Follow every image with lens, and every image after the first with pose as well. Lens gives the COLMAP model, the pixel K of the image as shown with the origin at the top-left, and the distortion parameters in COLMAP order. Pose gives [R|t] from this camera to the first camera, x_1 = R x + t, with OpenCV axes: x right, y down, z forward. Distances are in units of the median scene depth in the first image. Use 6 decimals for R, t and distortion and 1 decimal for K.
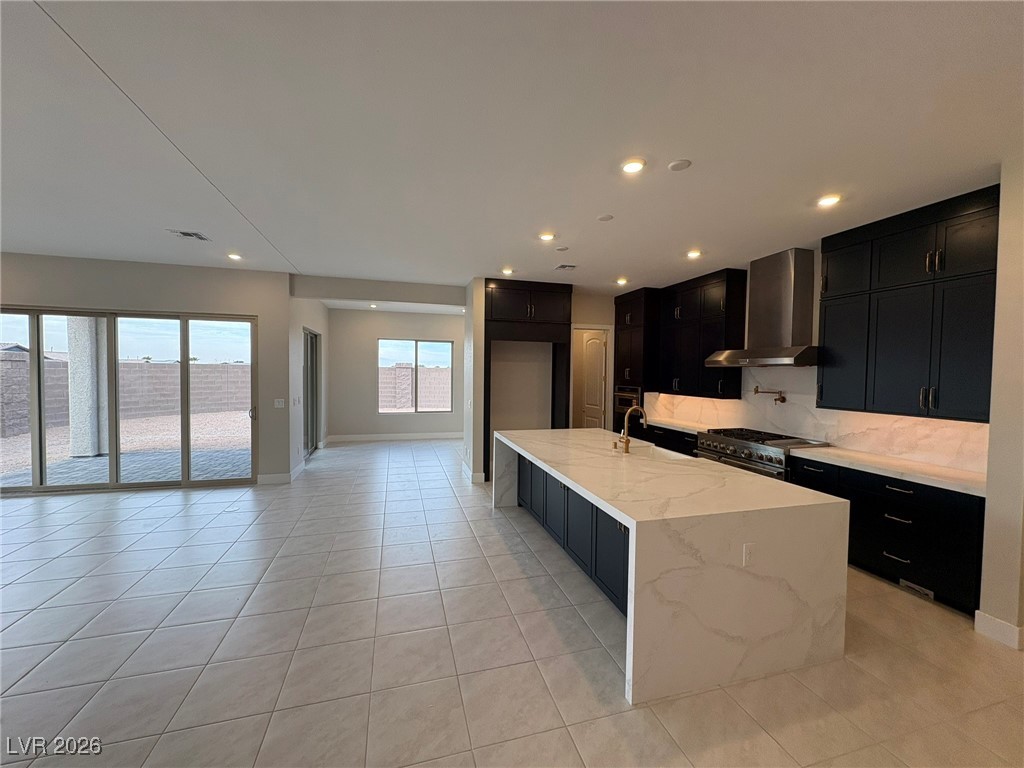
lens RADIAL K [[406.5, 0, 513.0], [0, 406.5, 384.5], [0, 0, 1]] dist [-0.000747, 0.000681]
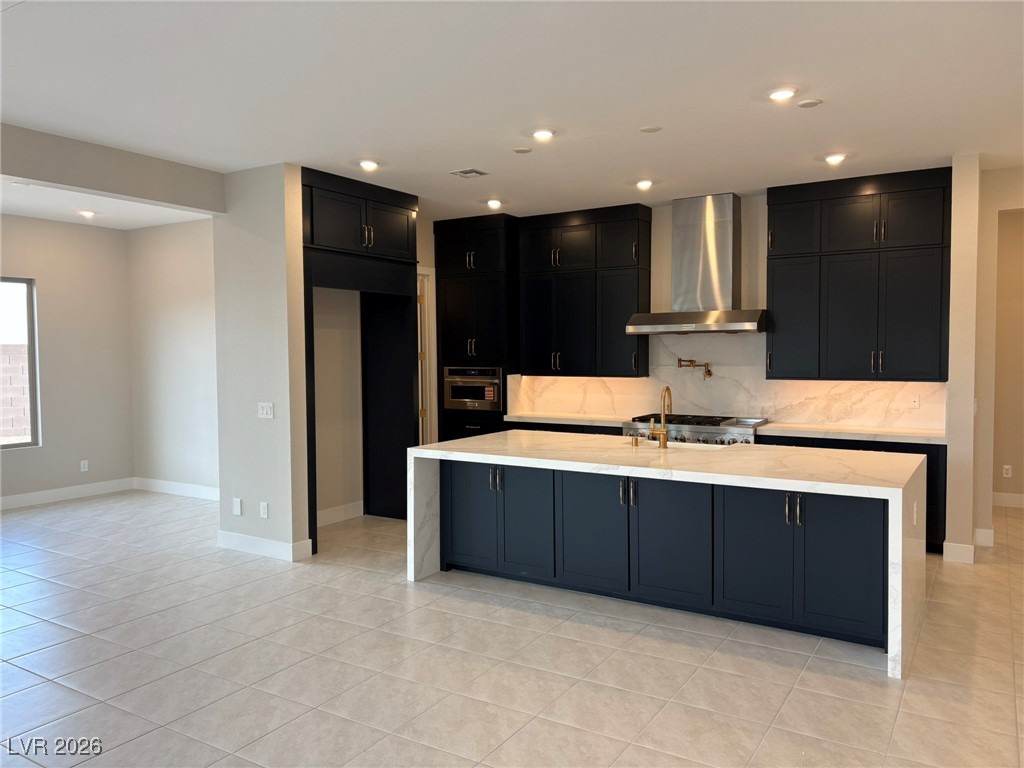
lens RADIAL K [[771.1, 0, 512.8], [0, 771.1, 384.3], [0, 0, 1]] dist [0.057318, -0.062246]
pose [[0.740297, -0.047830, 0.670577, -0.620960], [0.037887, 0.998849, 0.029418, -0.001863], [-0.671212, 0.003629, 0.741257, 0.090907]]
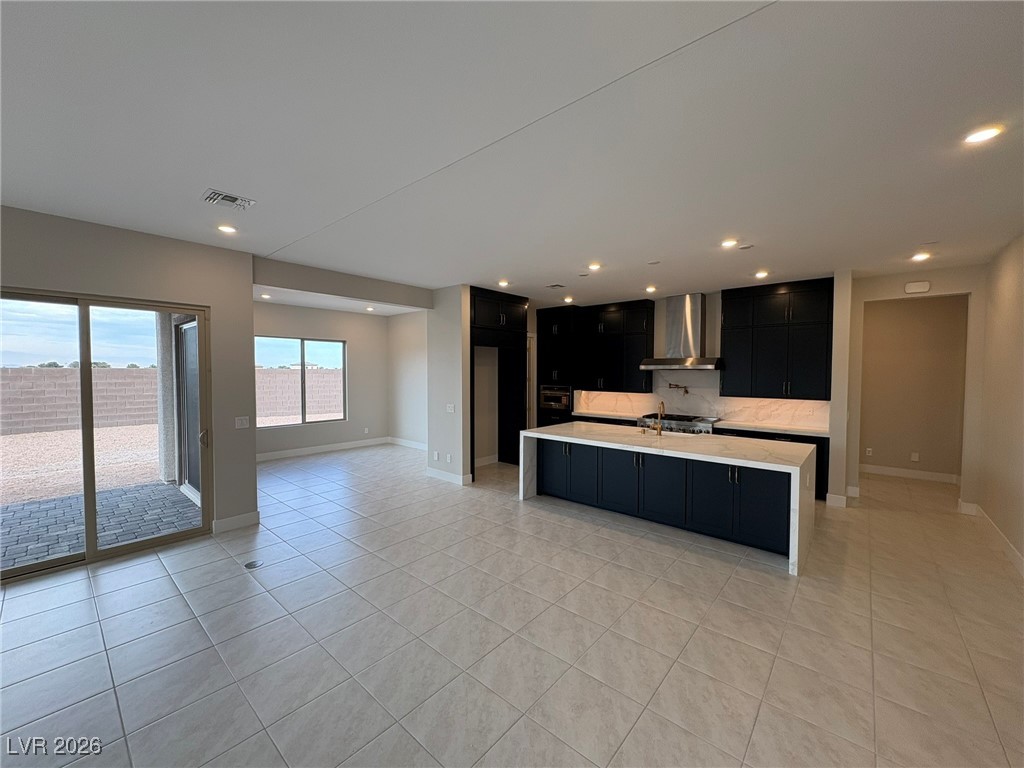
lens RADIAL K [[406.5, 0, 513.1], [0, 406.5, 384.7], [0, 0, 1]] dist [-0.000747, 0.000681]
pose [[0.837775, -0.029681, 0.545209, -0.618991], [0.025744, 0.999558, 0.014857, -0.025709], [-0.545409, 0.001589, 0.838169, 0.085094]]
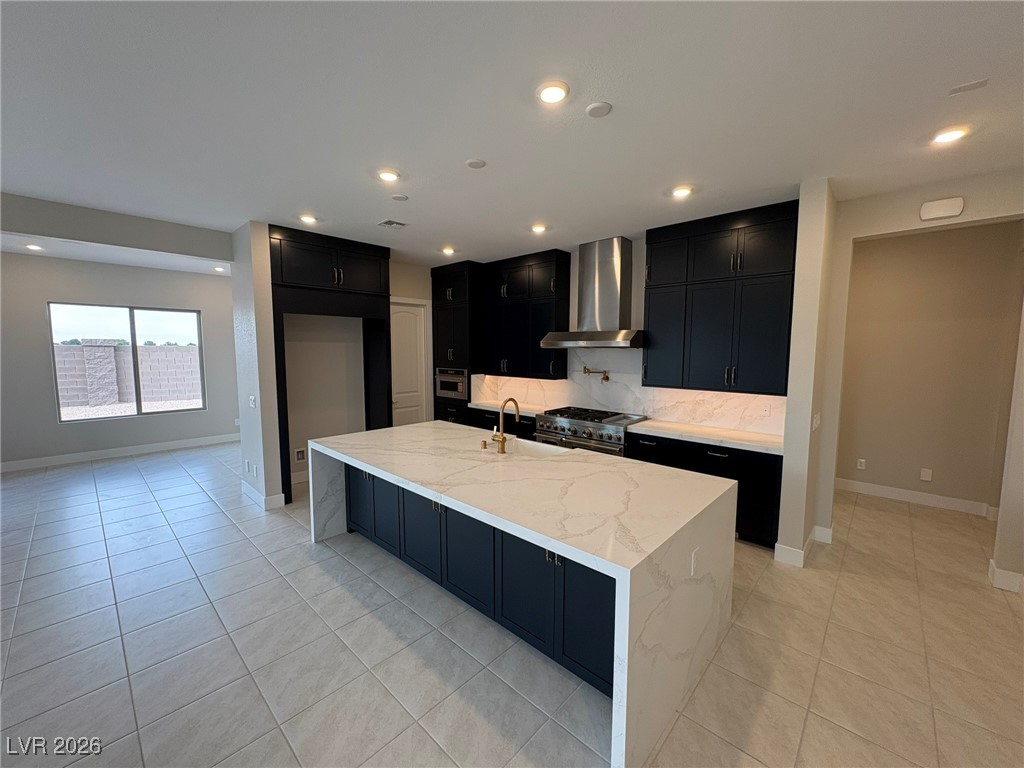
lens RADIAL K [[406.5, 0, 512.9], [0, 406.5, 385.1], [0, 0, 1]] dist [-0.000747, 0.000681]
pose [[0.855461, -0.056452, 0.514781, -0.095954], [0.023721, 0.997269, 0.069944, -0.024501], [-0.517324, -0.047623, 0.854464, 0.184269]]
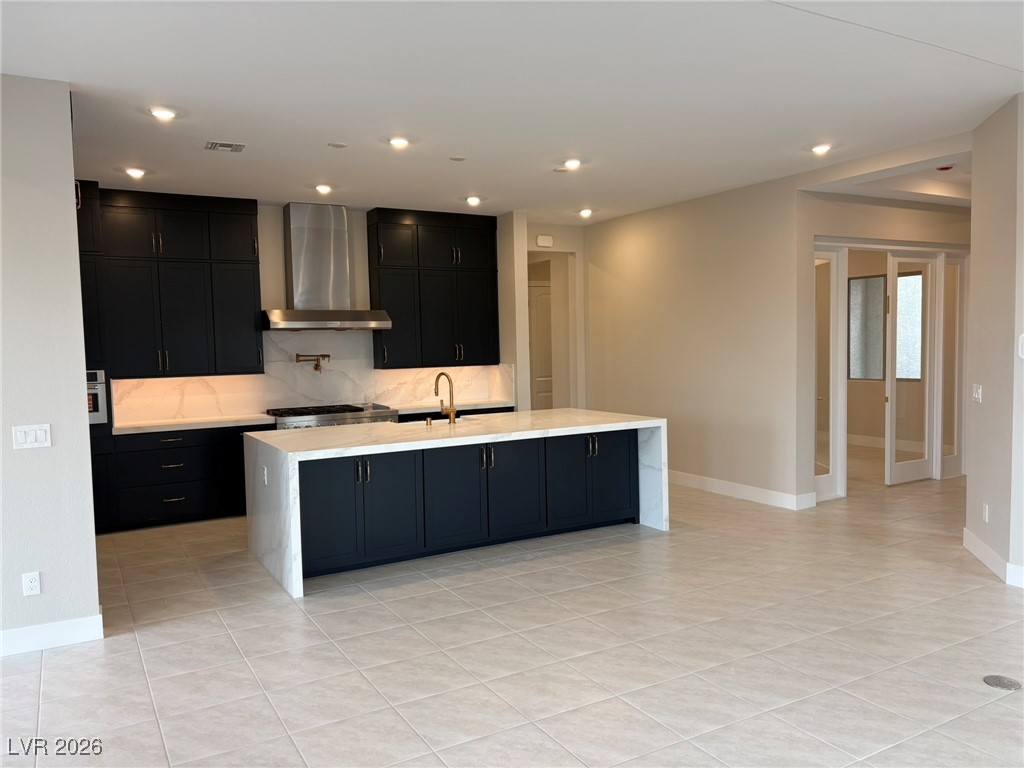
lens RADIAL K [[771.1, 0, 510.6], [0, 771.1, 379.7], [0, 0, 1]] dist [0.057318, -0.062246]
pose [[-0.238386, -0.054785, 0.969624, -0.994885], [0.052282, 0.996236, 0.069142, -0.028497], [-0.969762, 0.067176, -0.234625, 0.896865]]
